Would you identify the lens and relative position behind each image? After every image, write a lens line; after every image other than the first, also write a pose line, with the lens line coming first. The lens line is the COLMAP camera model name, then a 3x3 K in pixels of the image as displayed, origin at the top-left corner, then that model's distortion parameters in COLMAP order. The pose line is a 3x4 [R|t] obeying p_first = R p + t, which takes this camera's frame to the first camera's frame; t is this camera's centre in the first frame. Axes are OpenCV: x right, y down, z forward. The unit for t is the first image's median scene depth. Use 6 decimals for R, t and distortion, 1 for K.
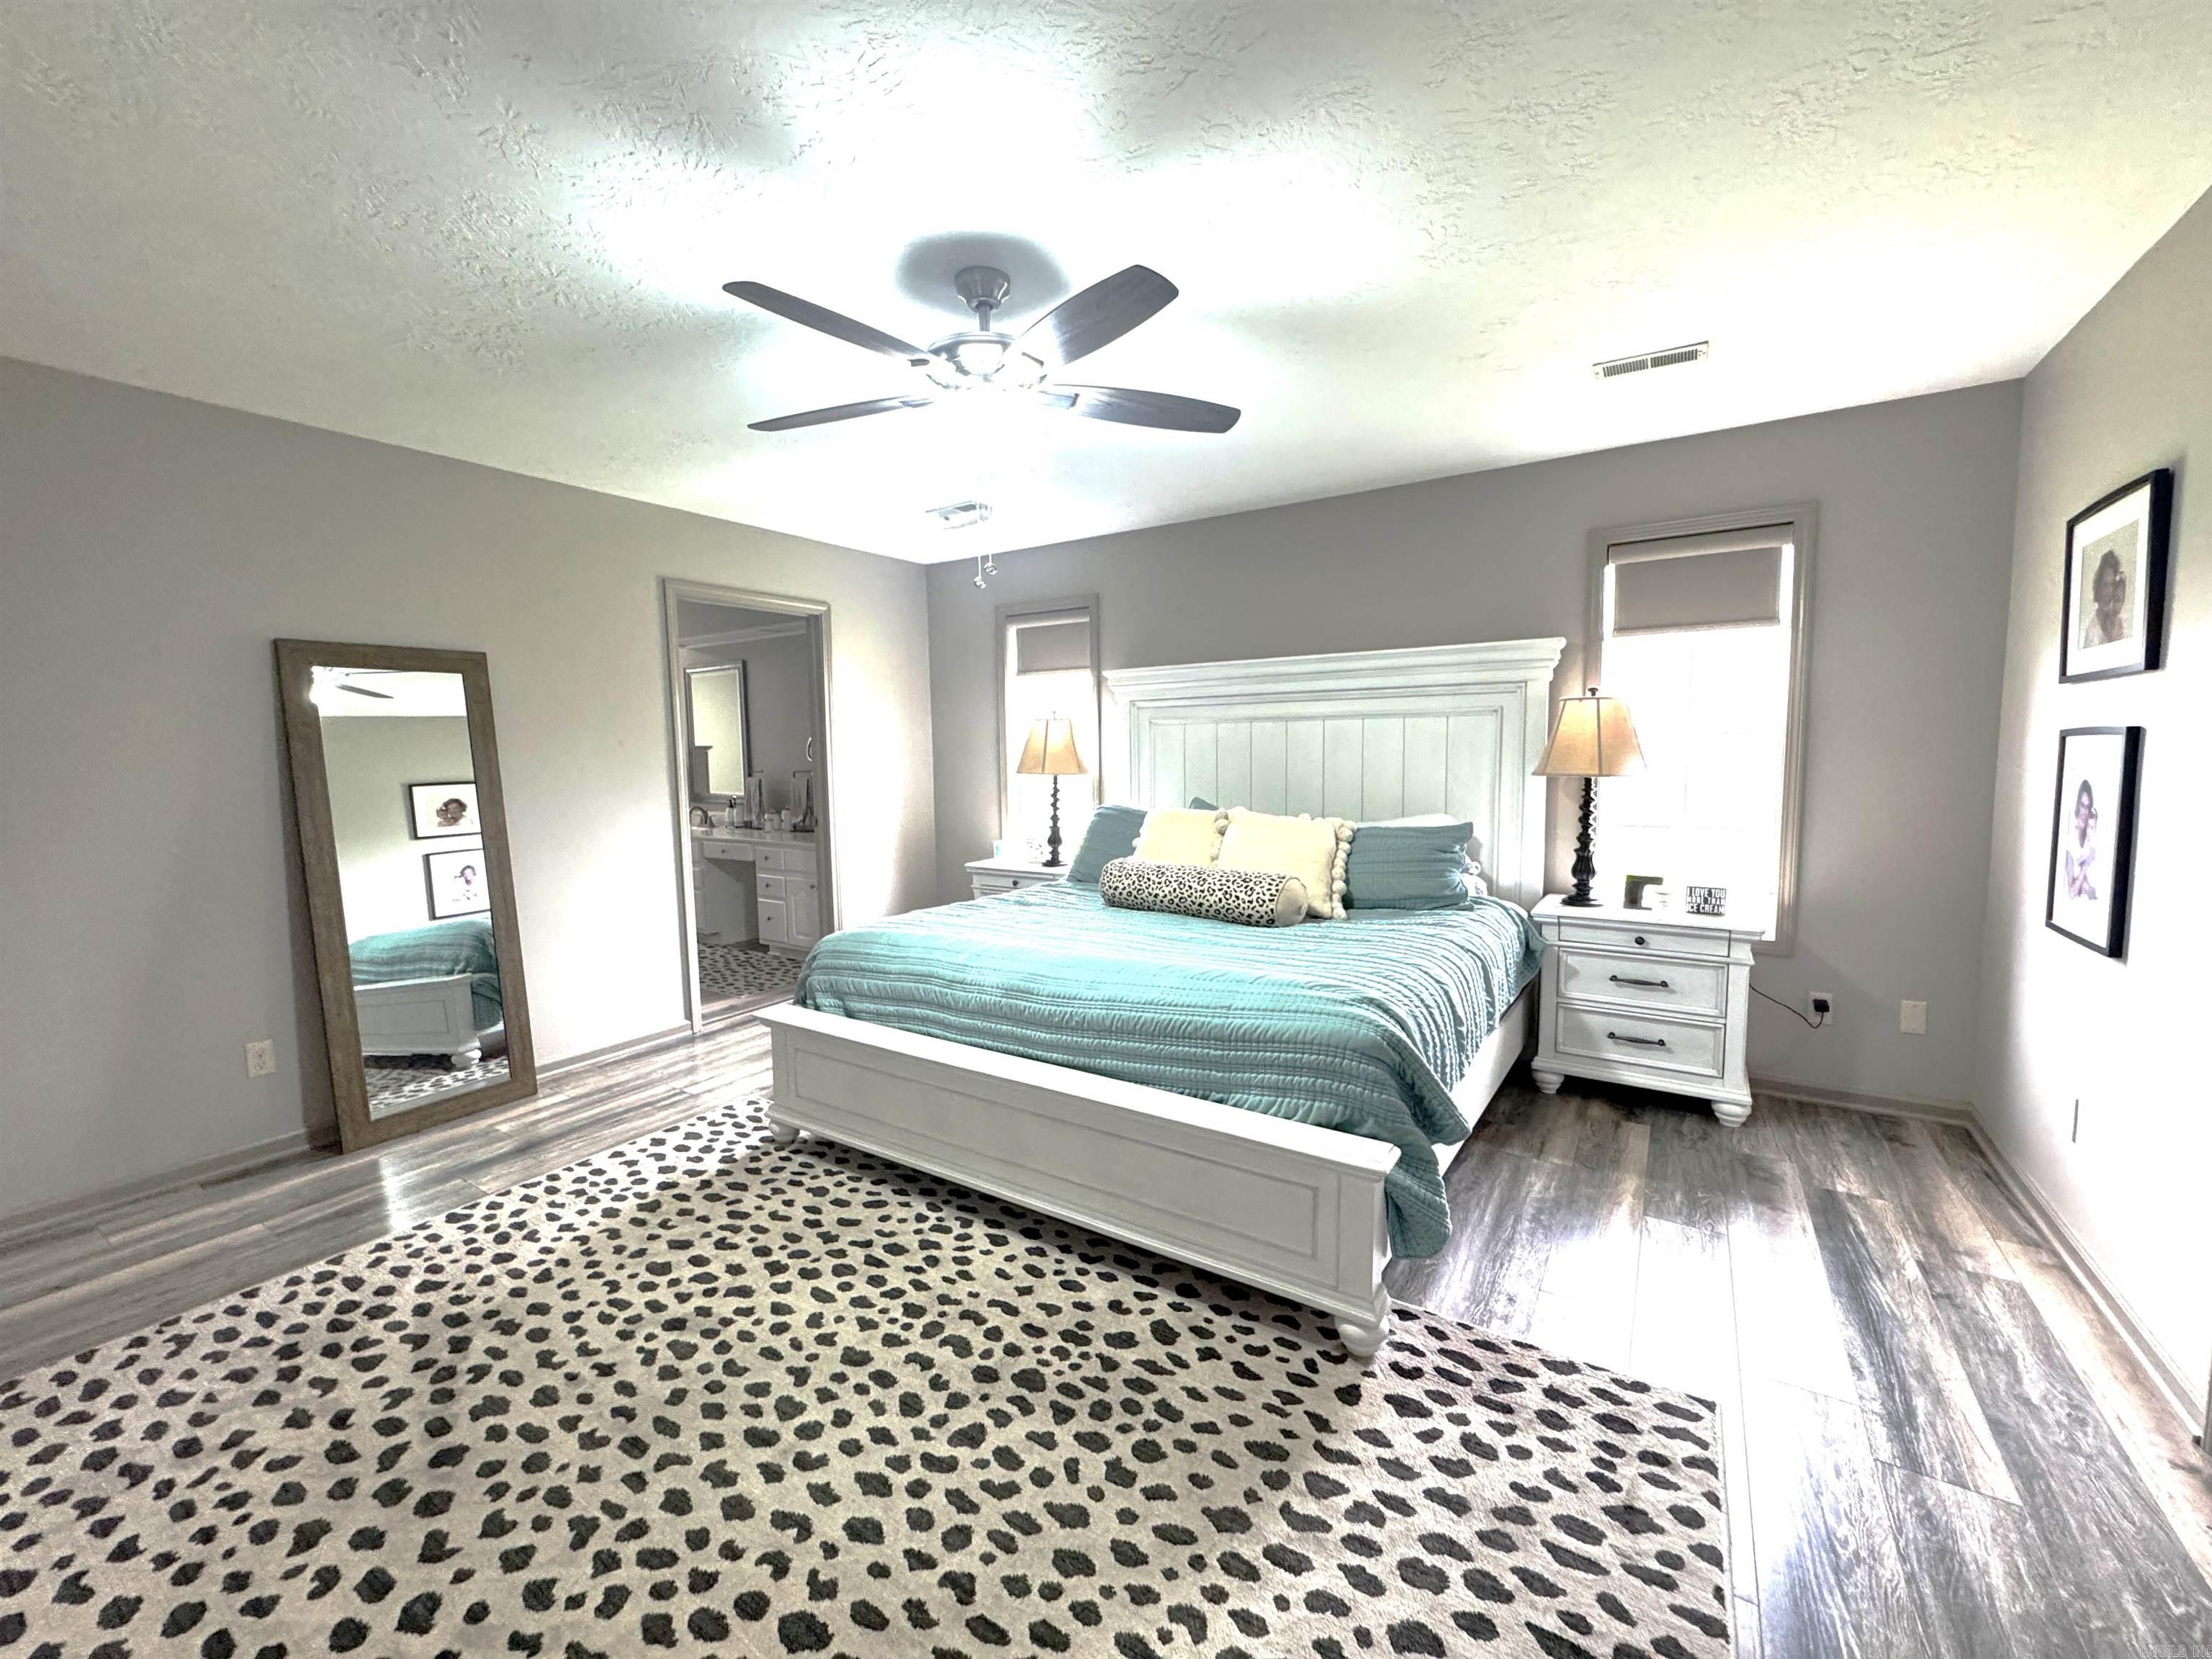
lens RADIAL K [[882.6, 0, 1102.2], [0, 882.6, 822.9], [0, 0, 1]] dist [-0.002872, 0.000069]
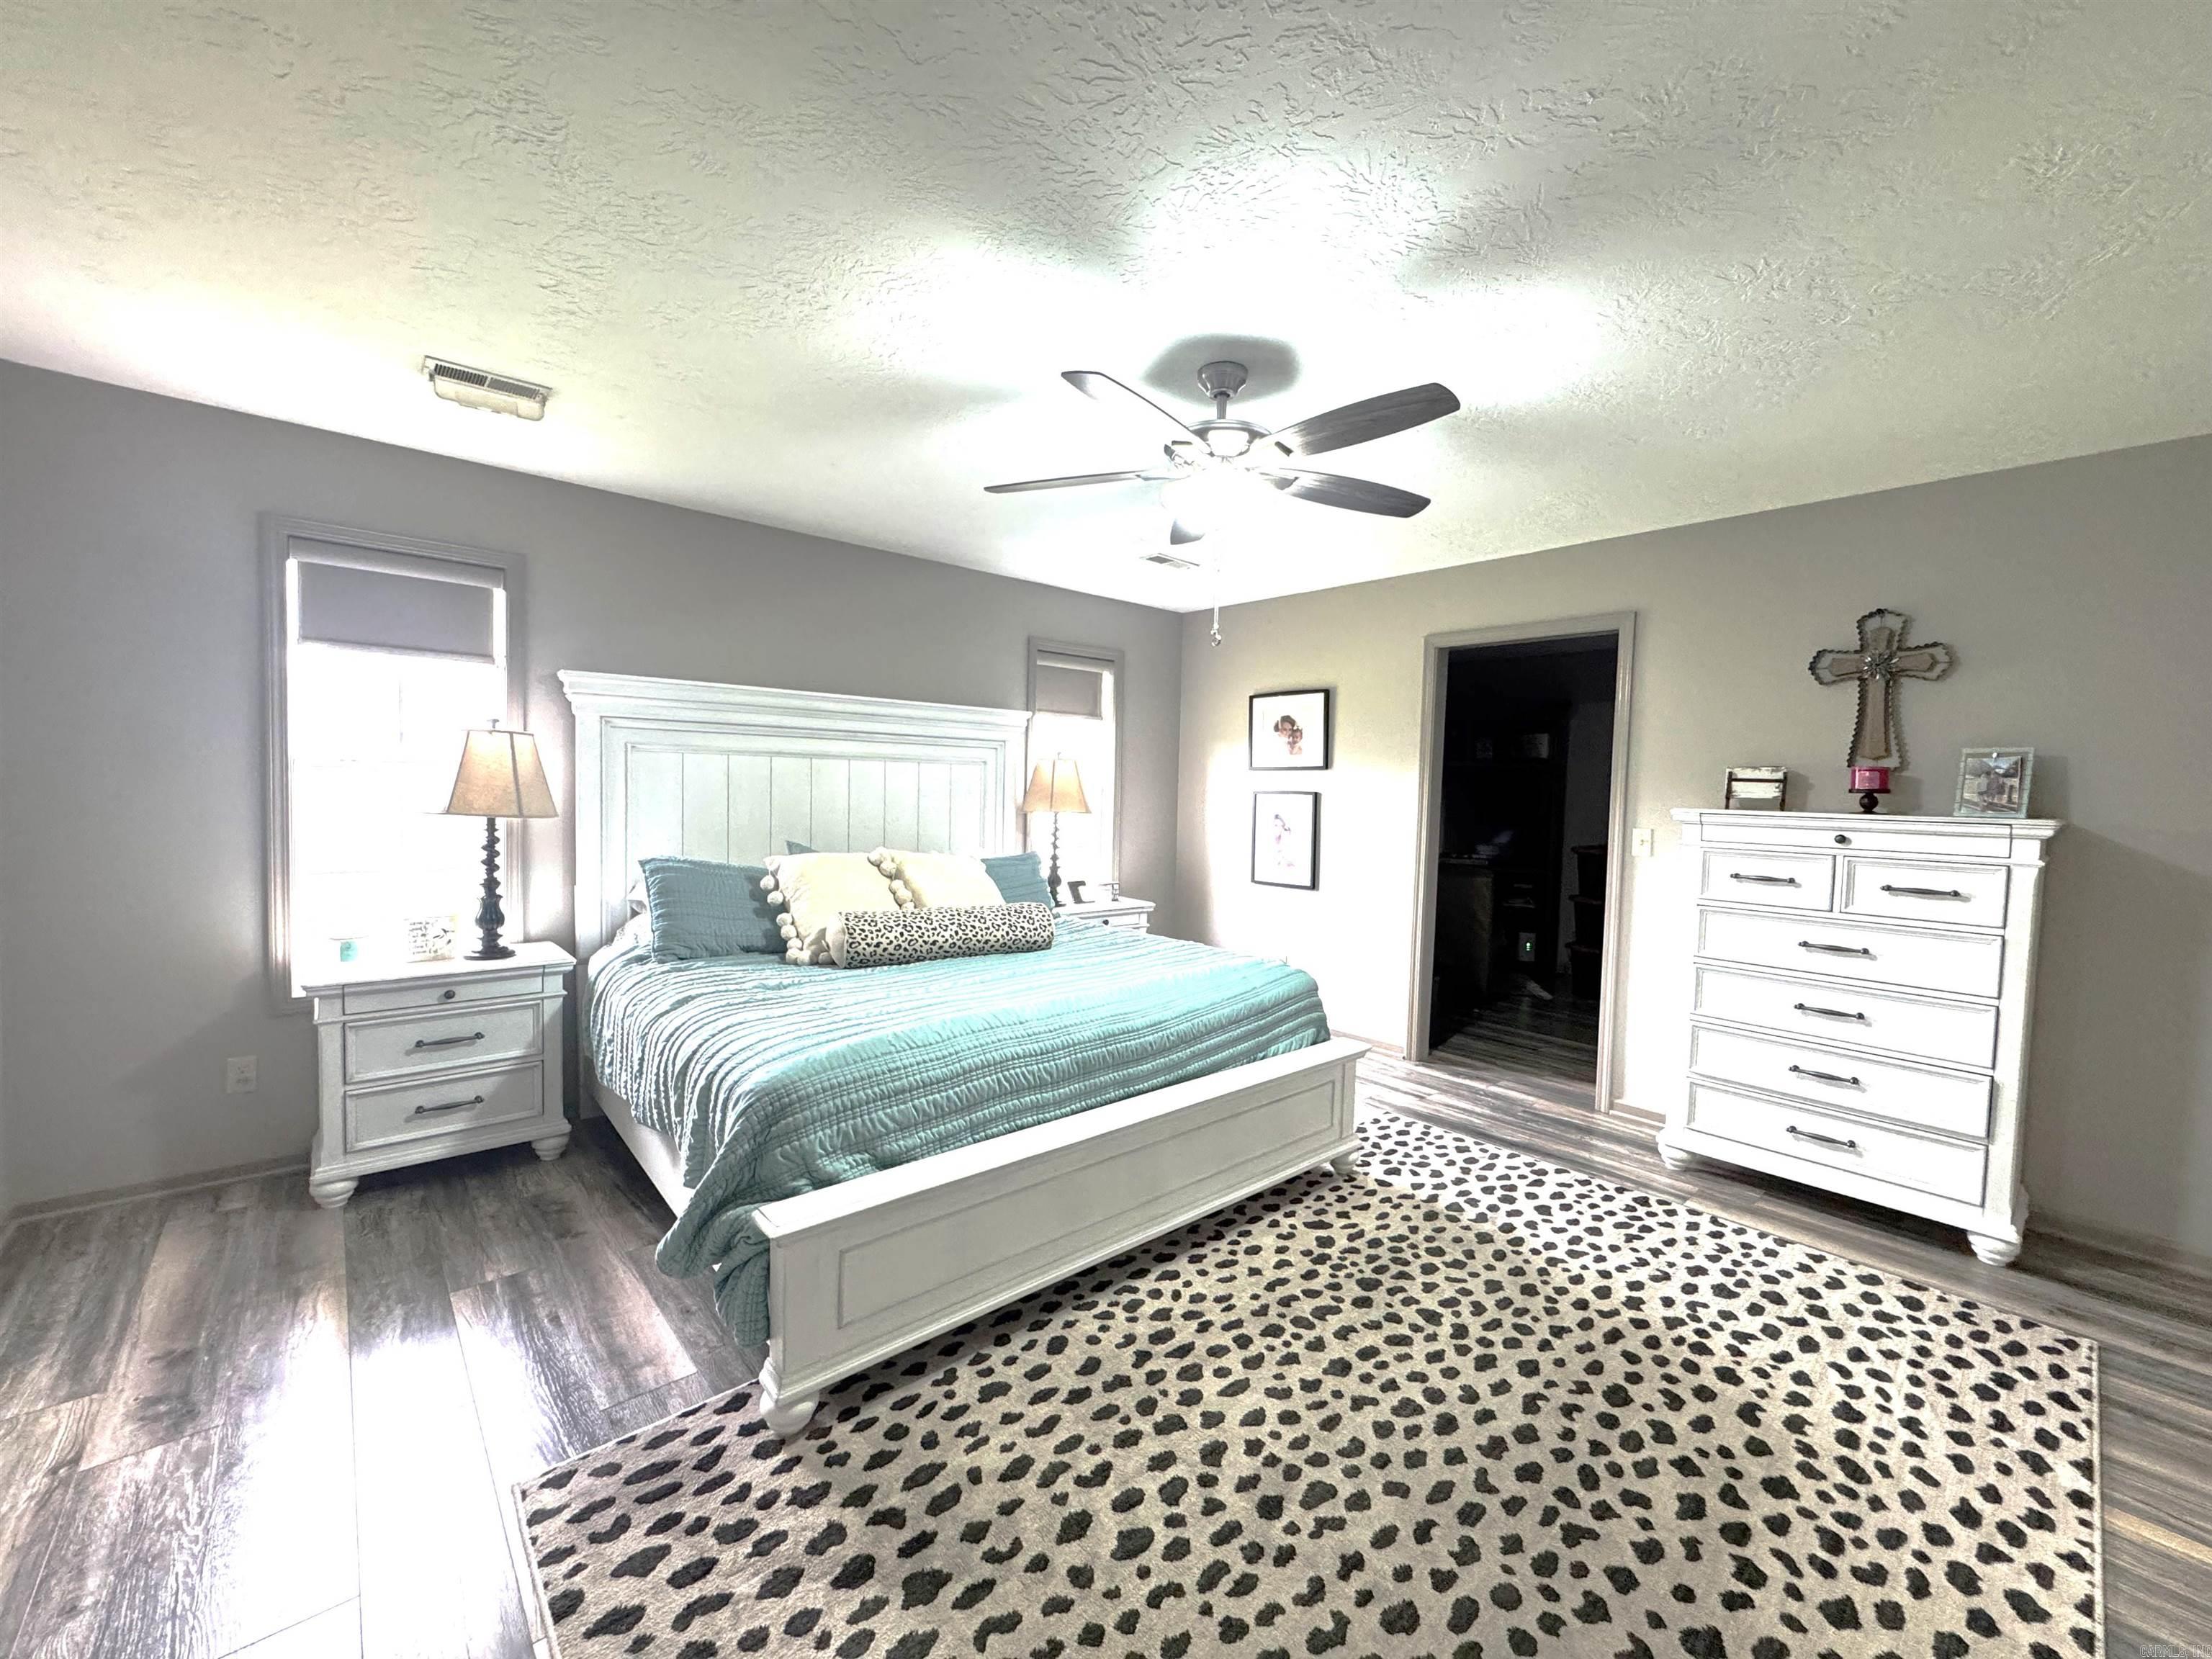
lens RADIAL K [[882.6, 0, 1103.3], [0, 882.6, 830.6], [0, 0, 1]] dist [-0.002872, 0.000069]
pose [[0.265587, -0.027187, 0.963703, -1.260683], [0.053517, 0.998477, 0.013419, -0.065108], [-0.962600, 0.048011, 0.266638, 0.886854]]
